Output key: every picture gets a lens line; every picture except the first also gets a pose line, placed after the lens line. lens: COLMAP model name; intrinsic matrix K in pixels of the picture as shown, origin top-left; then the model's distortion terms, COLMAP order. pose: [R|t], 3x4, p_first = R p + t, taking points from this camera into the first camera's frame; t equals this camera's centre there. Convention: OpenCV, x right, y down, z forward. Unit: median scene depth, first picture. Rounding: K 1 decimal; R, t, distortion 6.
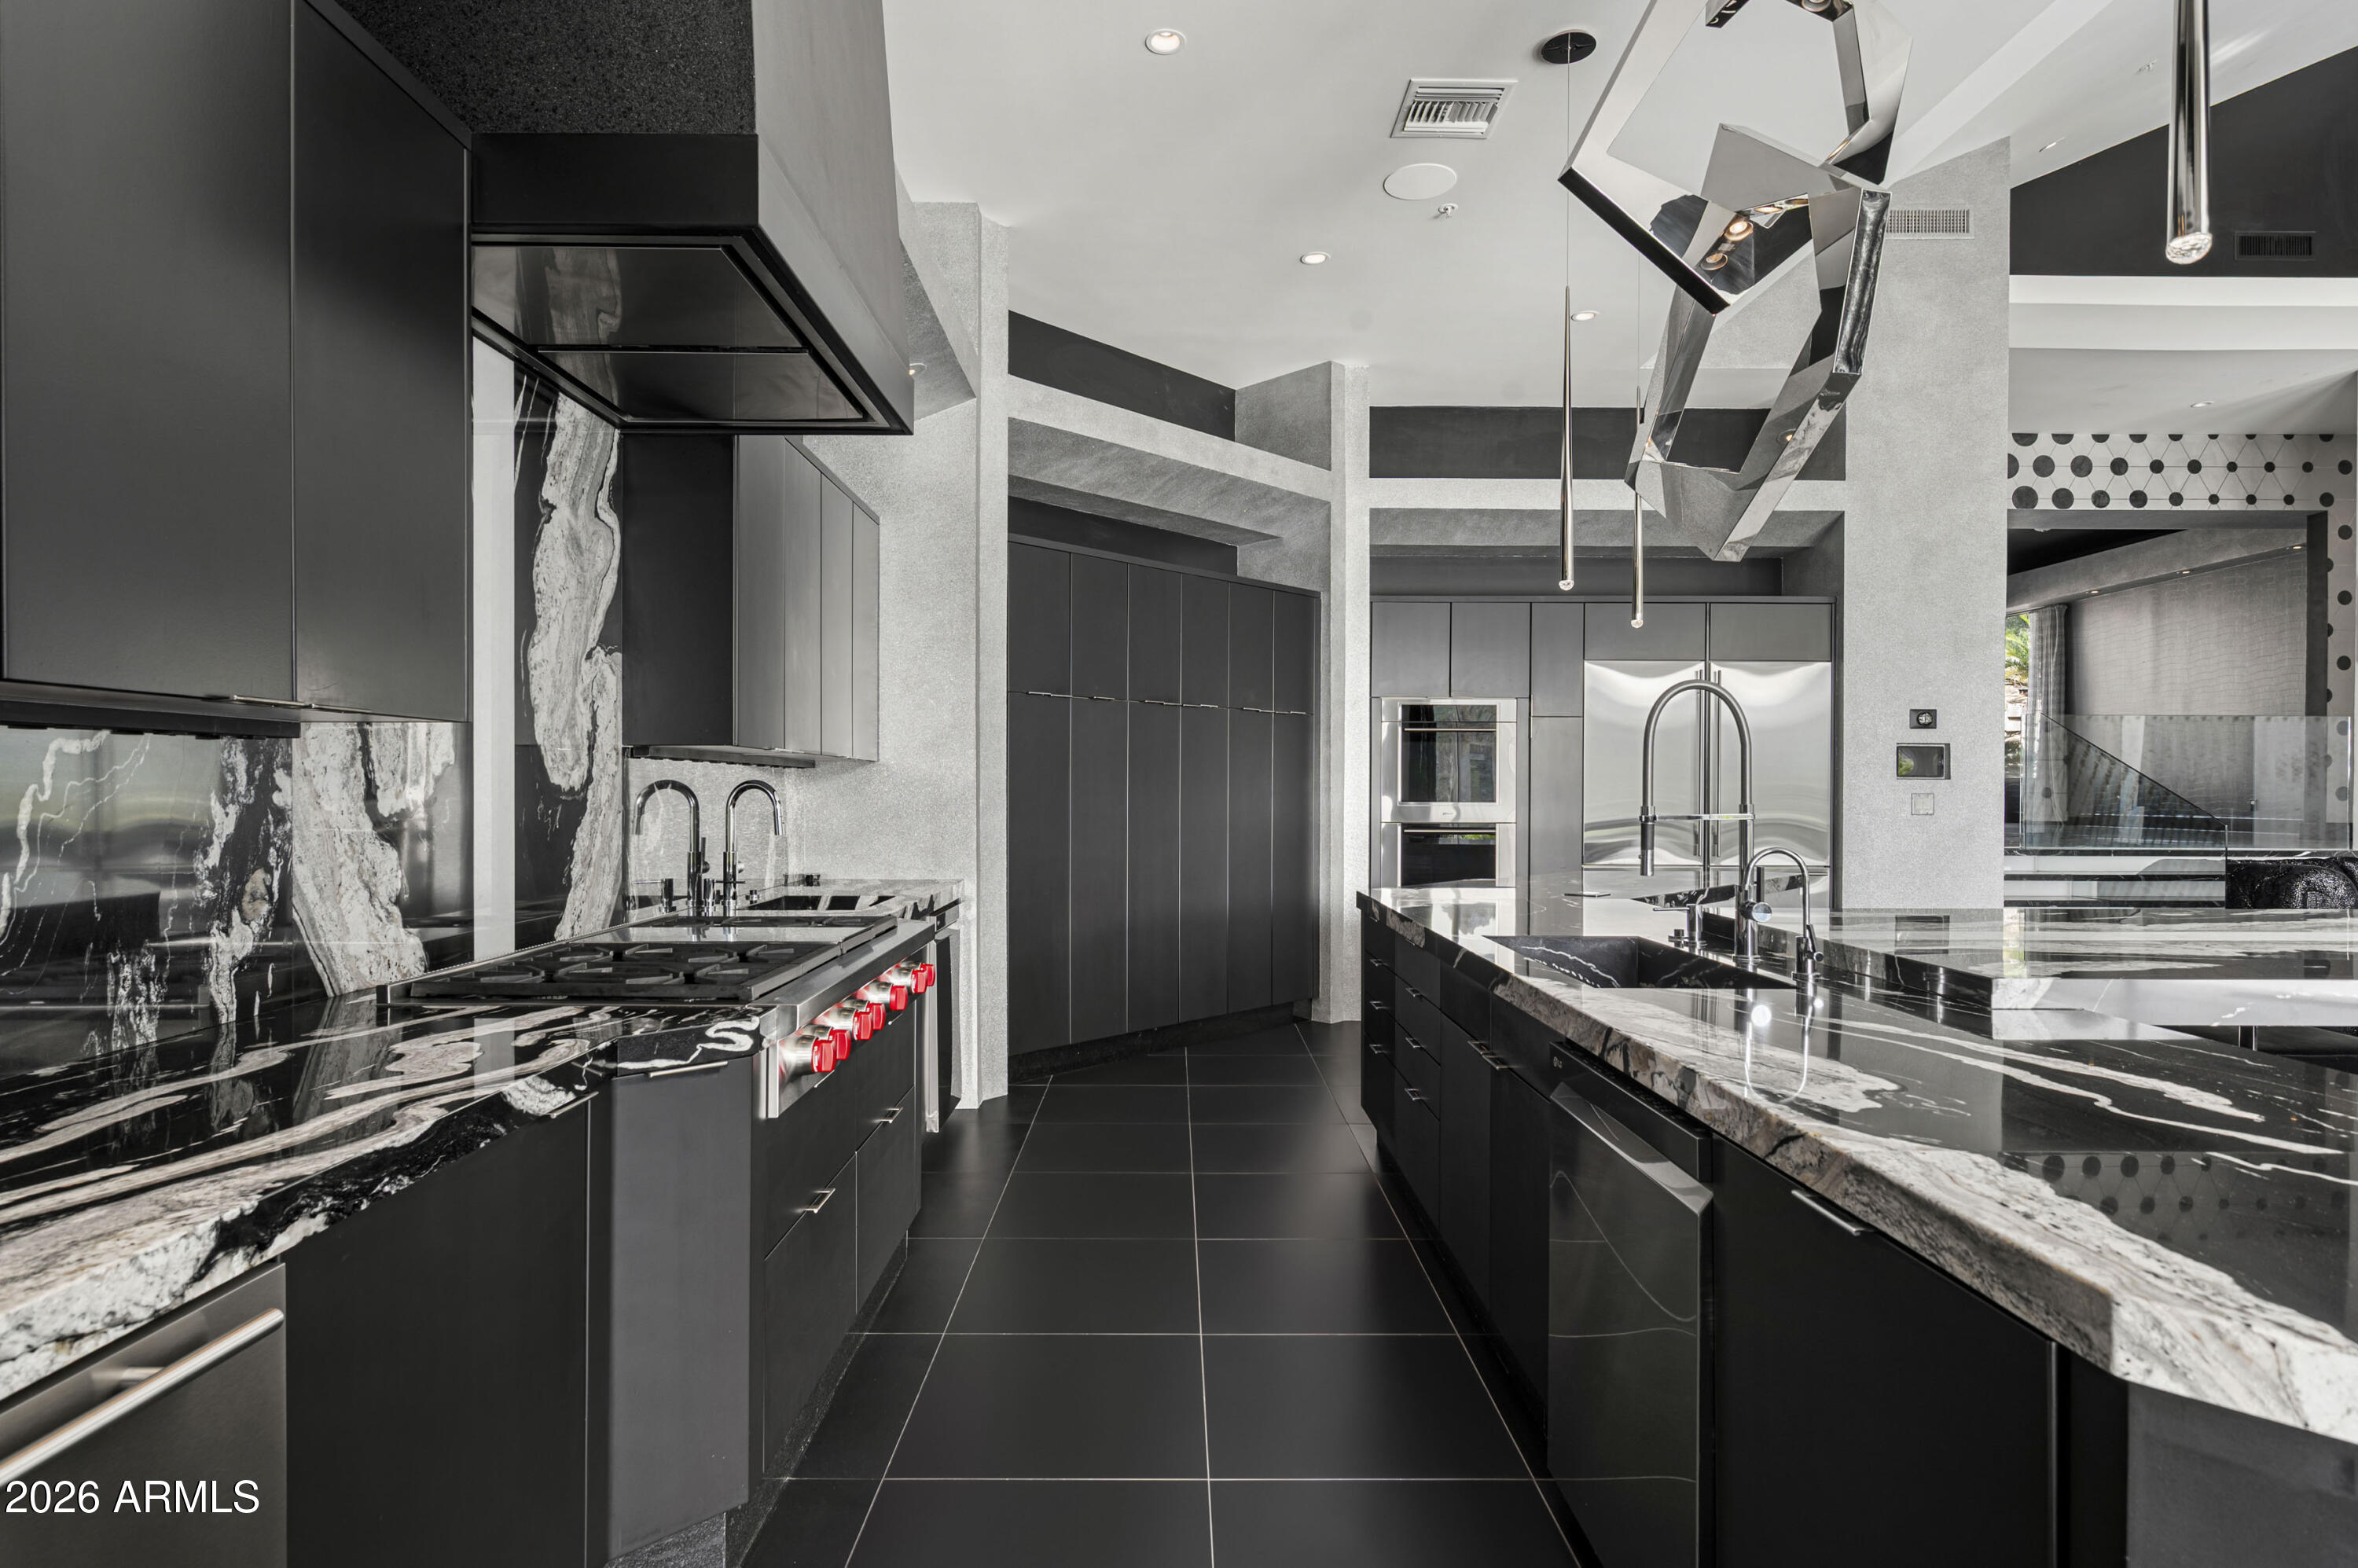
lens RADIAL K [[1217.3, 0, 1179.0], [0, 1217.3, 784.0], [0, 0, 1]] dist [0.003977, 0.000321]
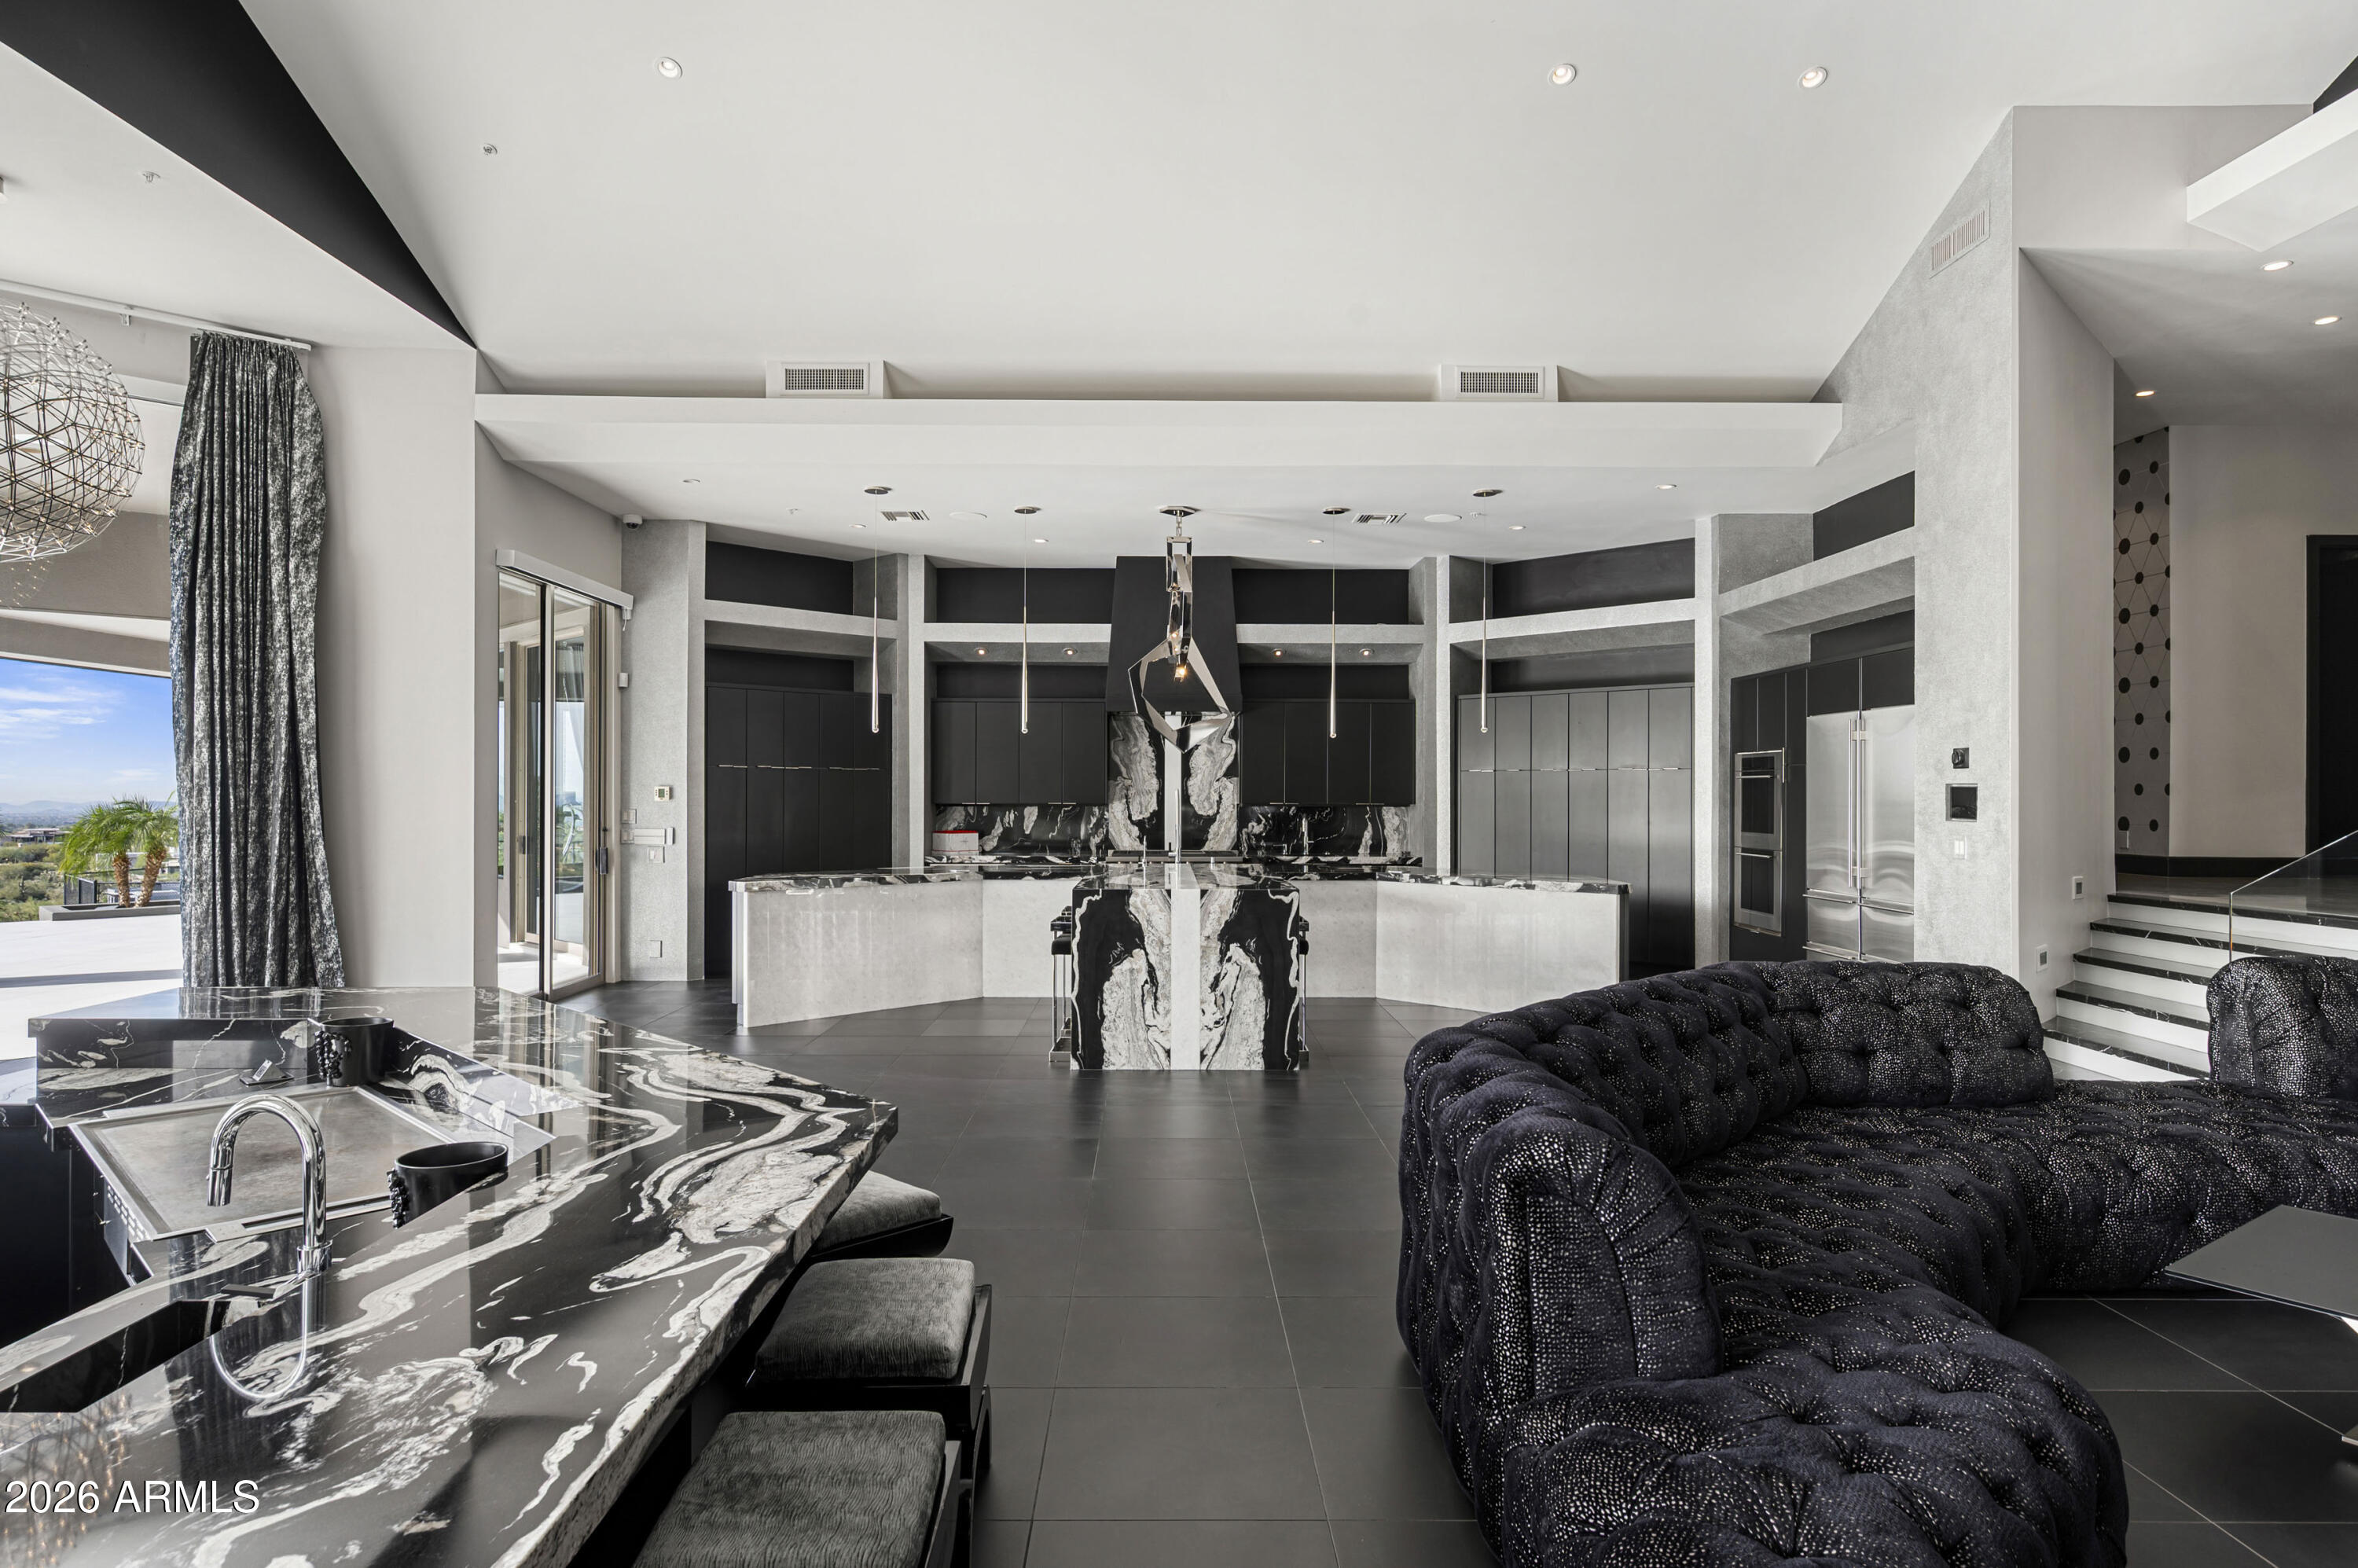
lens RADIAL K [[1318.8, 0, 1179.0], [0, 1318.8, 784.0], [0, 0, 1]] dist [-0.003719, -0.001370]
pose [[0.007034, -0.009701, -0.999928, 3.502085], [0.001673, 0.999952, -0.009690, -0.051900], [0.999974, -0.001605, 0.007050, 0.818582]]
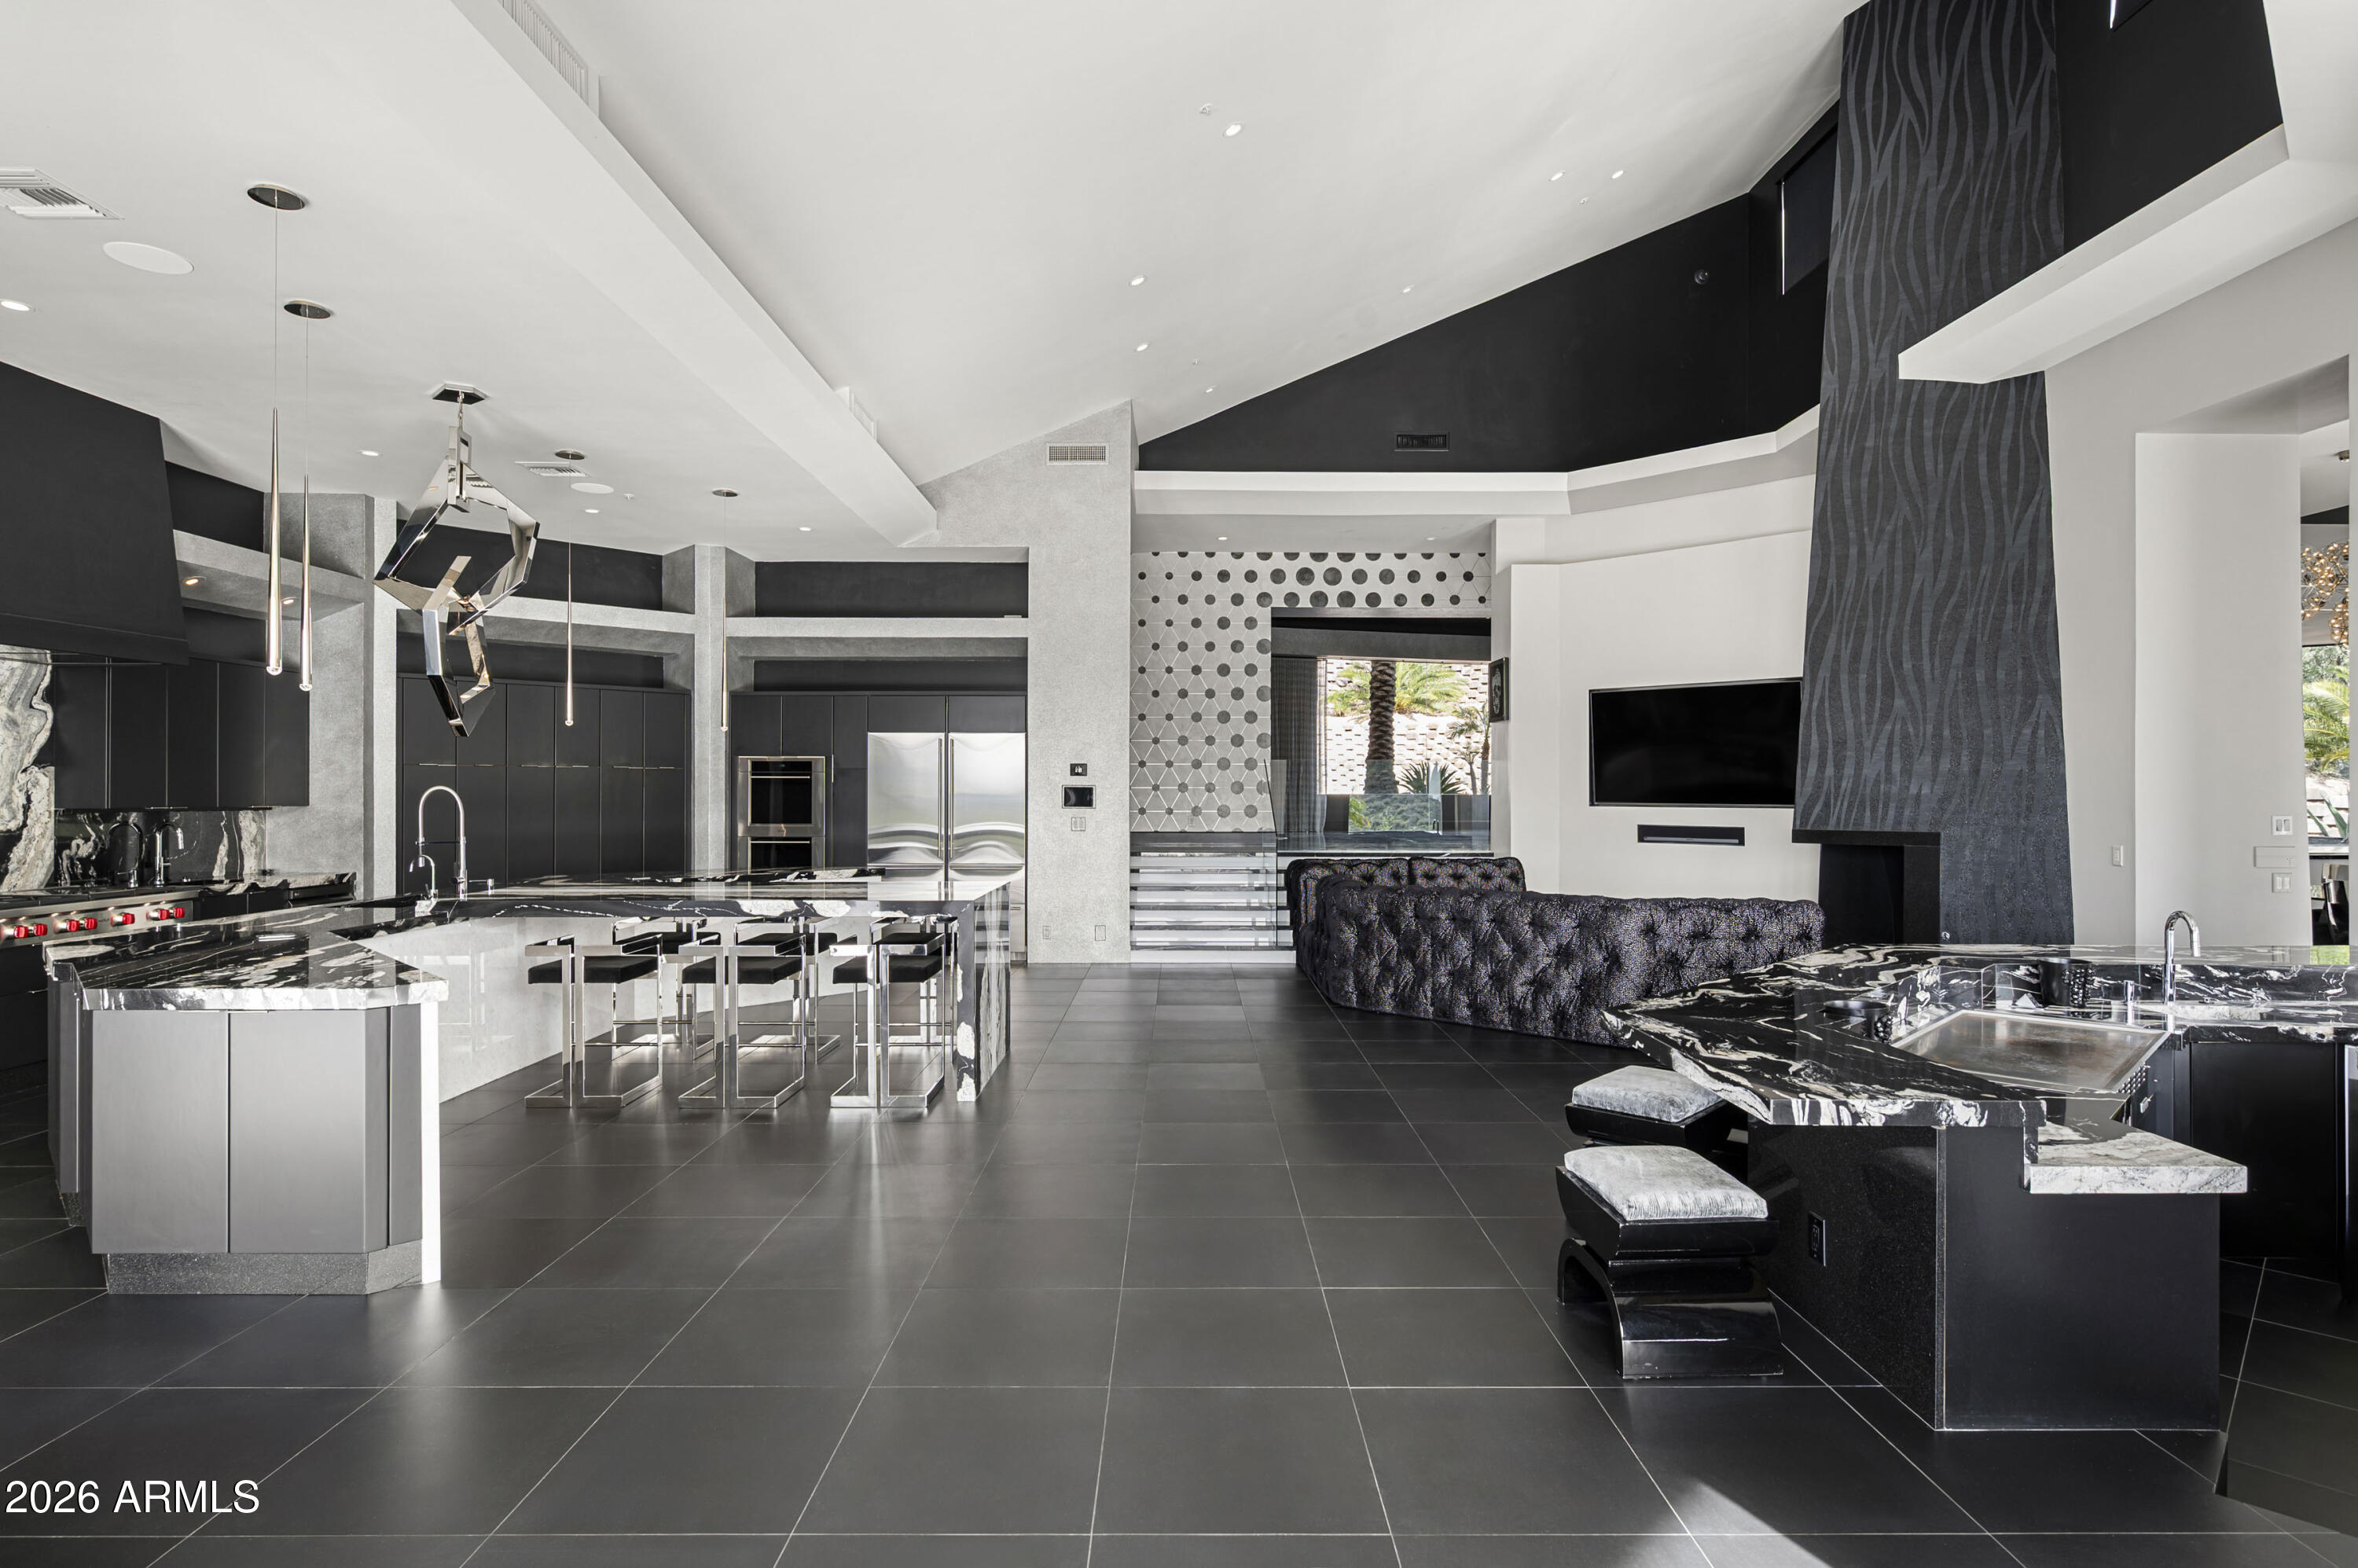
lens RADIAL K [[1203.7, 0, 1179.0], [0, 1203.7, 784.0], [0, 0, 1]] dist [-0.000139, 0.000278]
pose [[0.999976, -0.002367, -0.006466, 1.606882], [0.002355, 0.999995, -0.001870, -0.068636], [0.006470, 0.001855, 0.999977, -1.170372]]
